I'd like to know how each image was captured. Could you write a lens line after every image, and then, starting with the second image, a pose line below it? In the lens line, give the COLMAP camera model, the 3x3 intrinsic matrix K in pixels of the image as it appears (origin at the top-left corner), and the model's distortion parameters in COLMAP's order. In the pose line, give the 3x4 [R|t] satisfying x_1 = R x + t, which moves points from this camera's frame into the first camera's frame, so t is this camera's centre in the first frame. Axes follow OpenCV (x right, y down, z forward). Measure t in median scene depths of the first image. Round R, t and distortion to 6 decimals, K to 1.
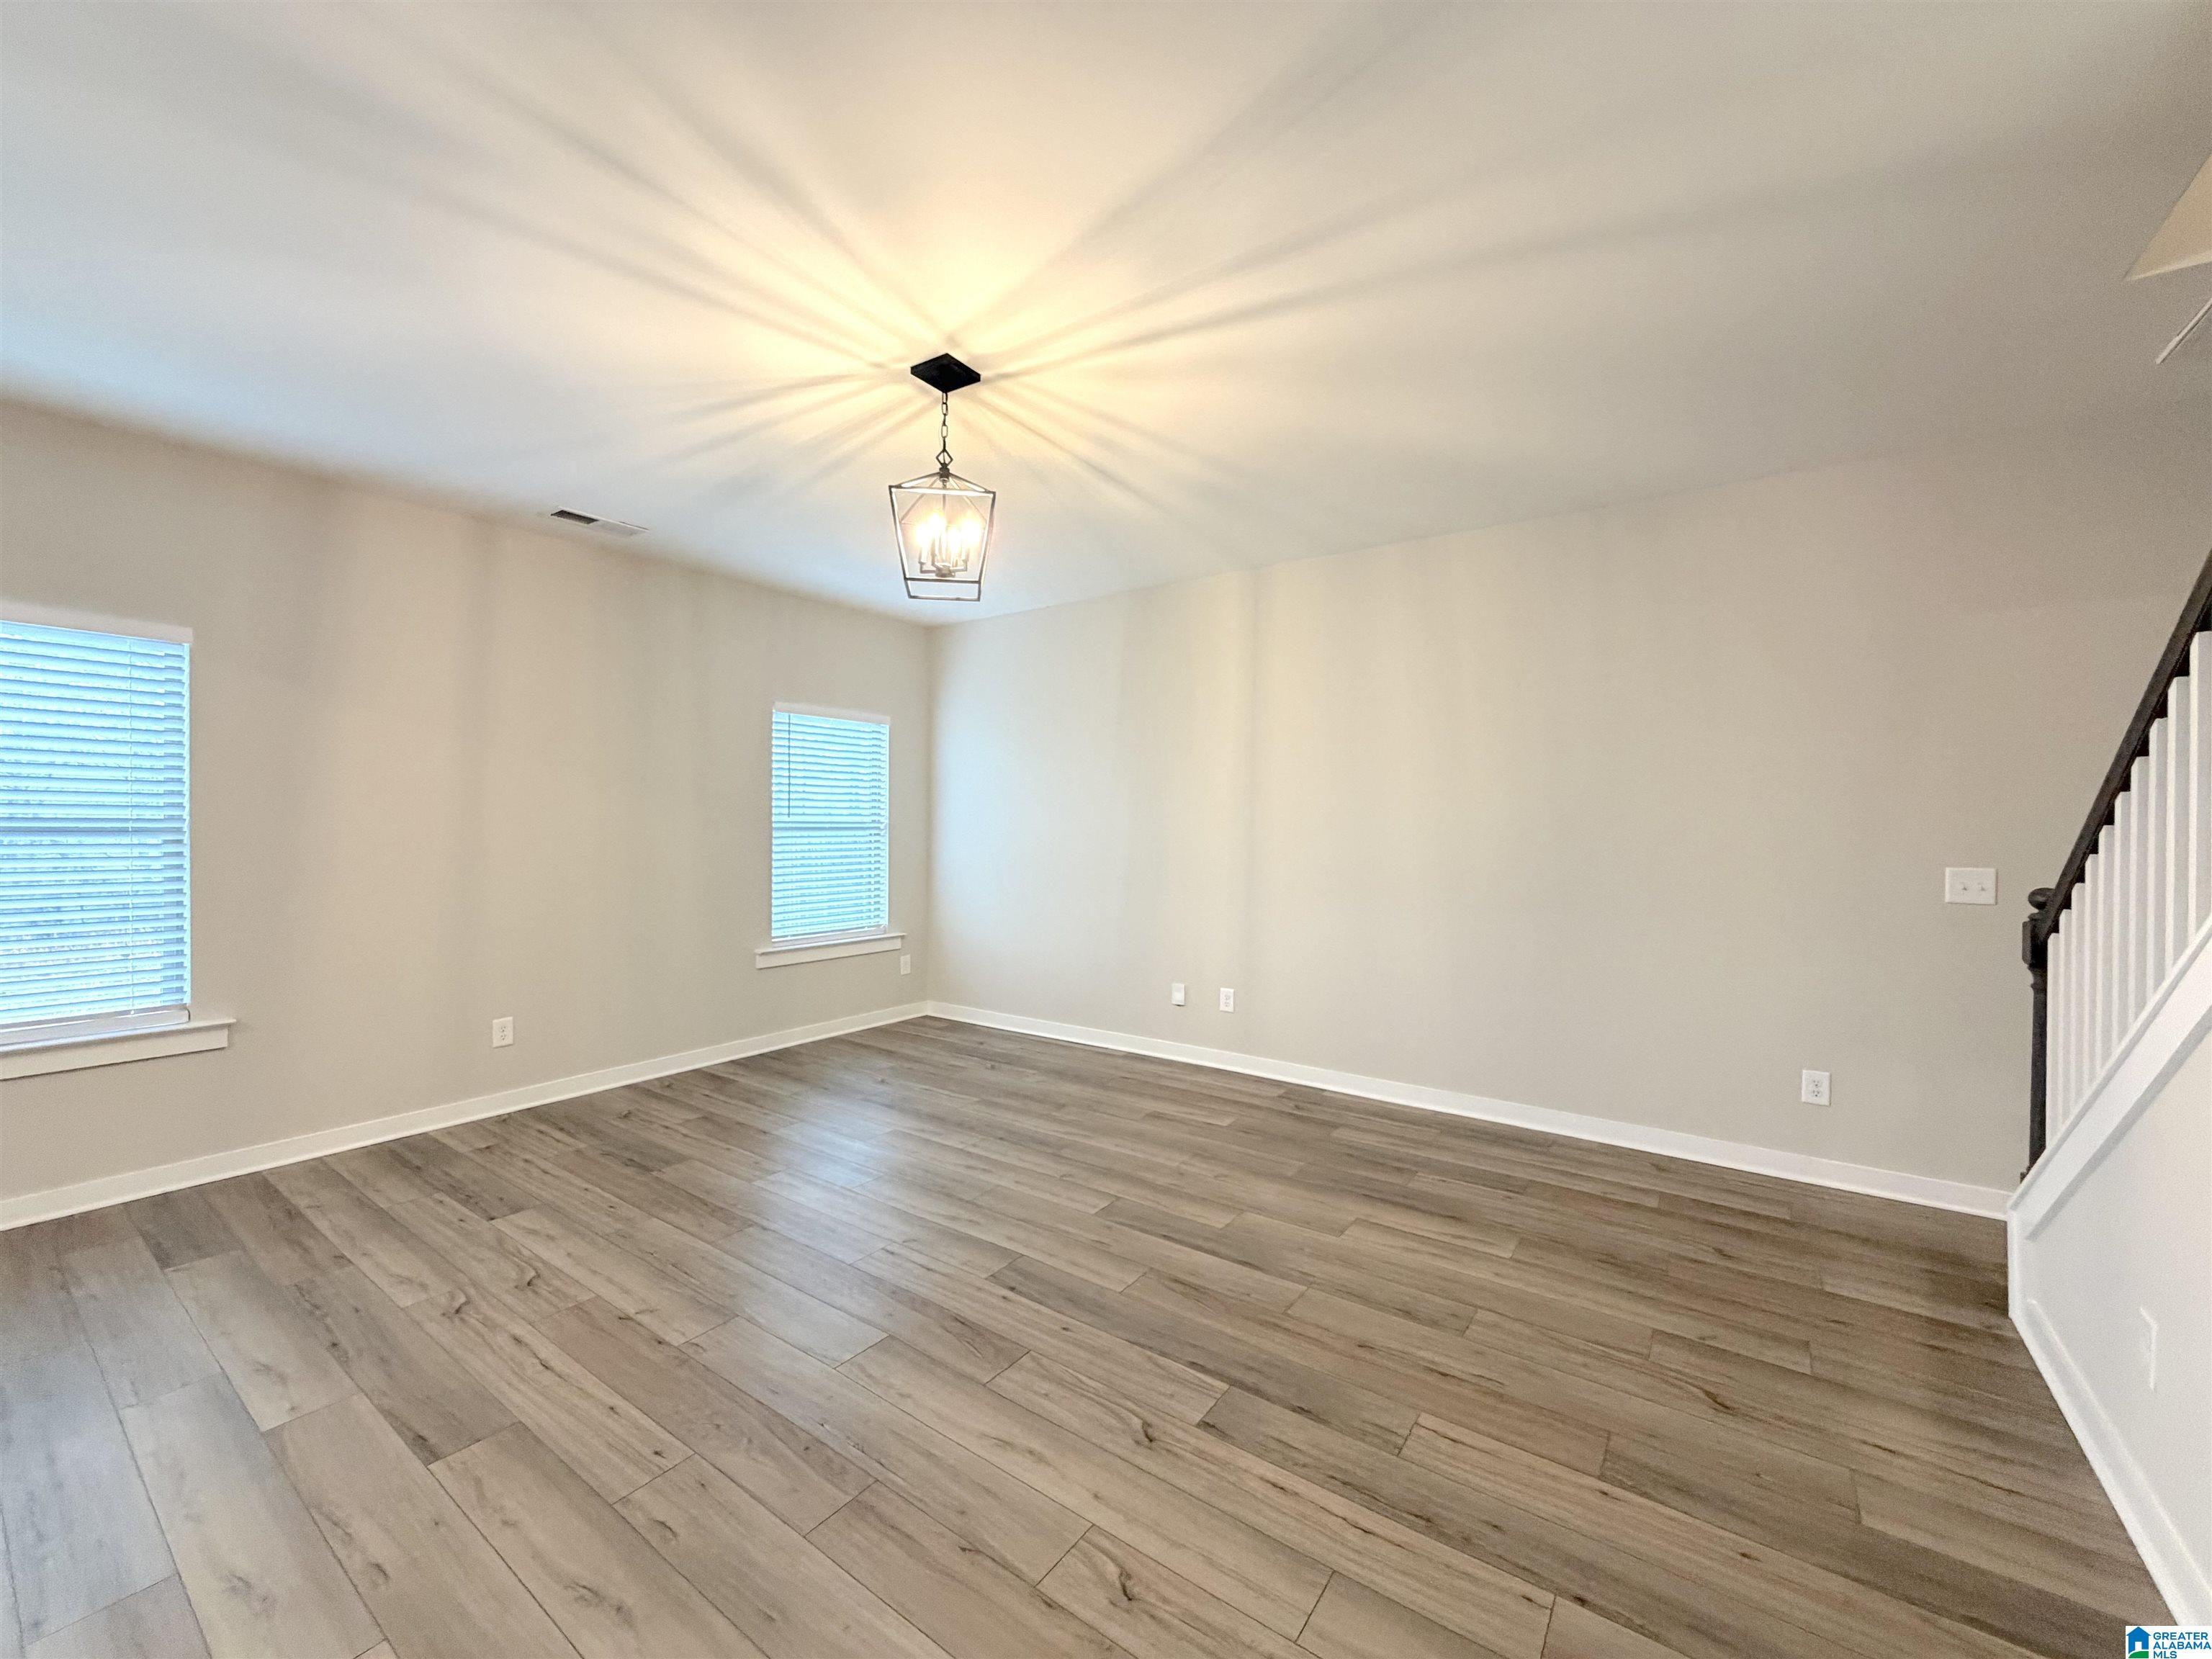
lens RADIAL K [[883.7, 0, 1096.1], [0, 883.7, 826.9], [0, 0, 1]] dist [-0.001736, 0.000219]
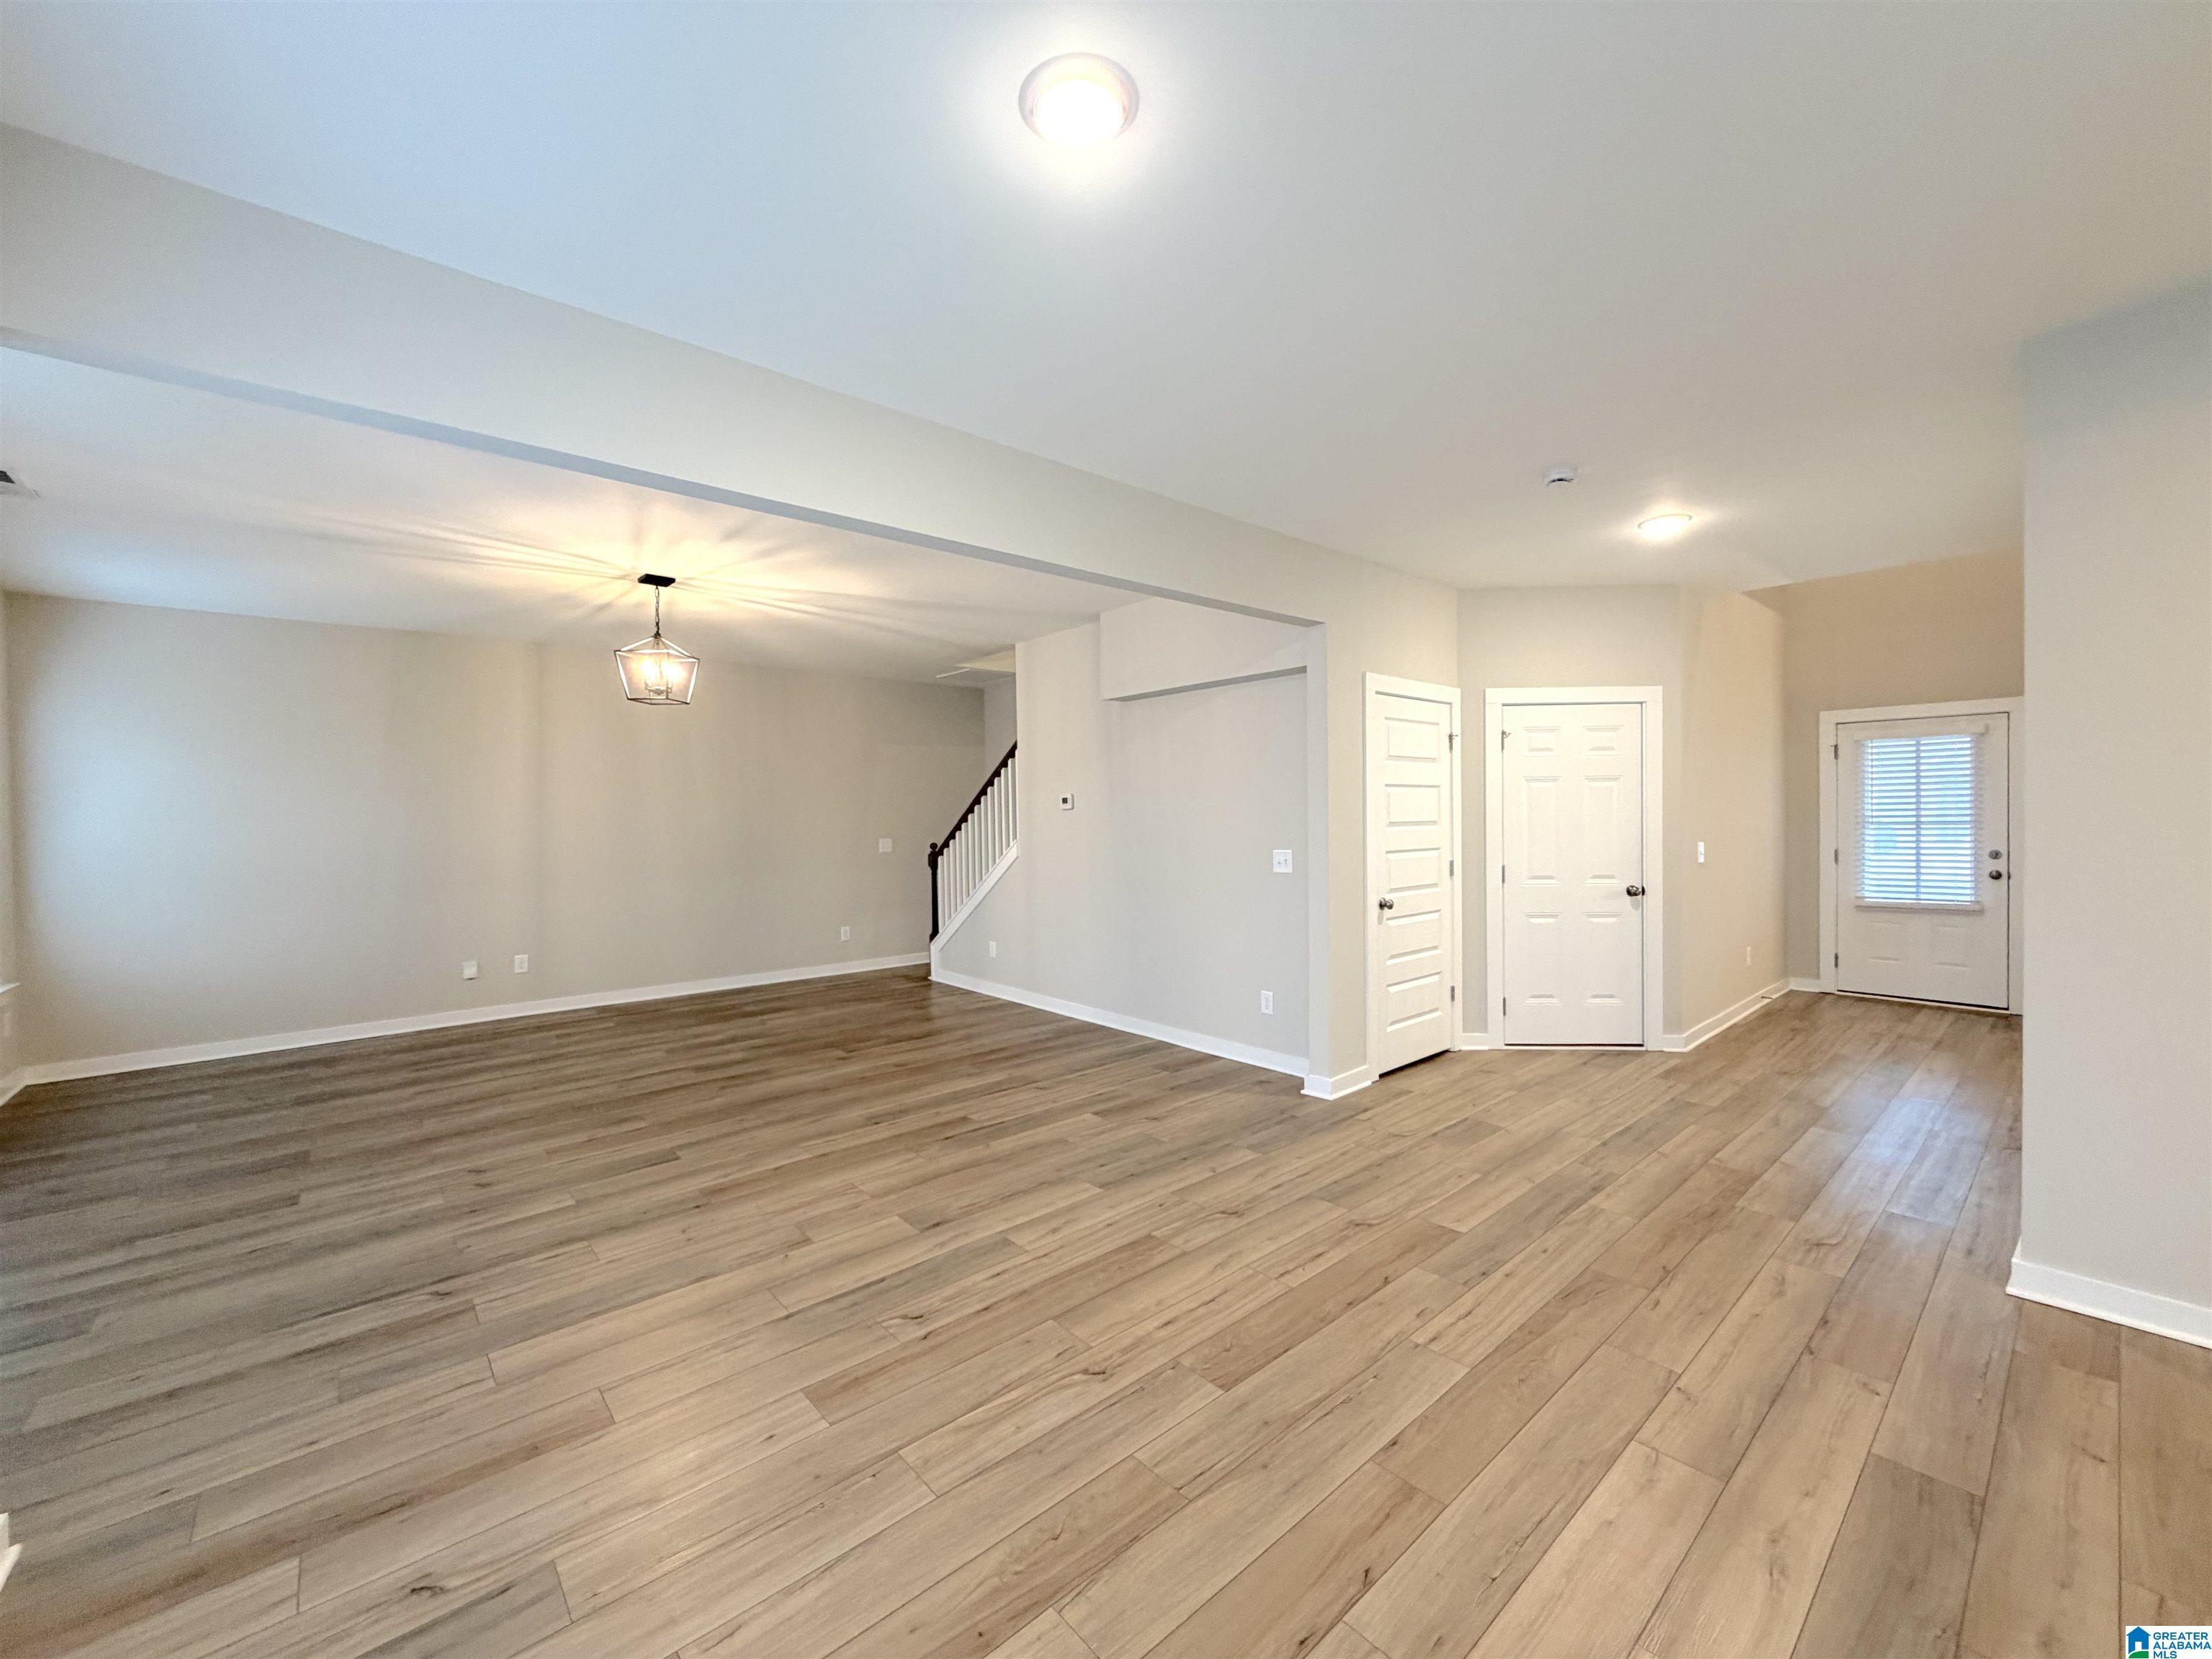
lens RADIAL K [[883.7, 0, 1096.1], [0, 883.7, 826.9], [0, 0, 1]] dist [-0.001736, 0.000219]
pose [[0.227723, -0.022398, 0.973468, -1.588564], [0.021099, 0.999614, 0.018064, -0.025914], [-0.973497, 0.016426, 0.228108, -0.244055]]
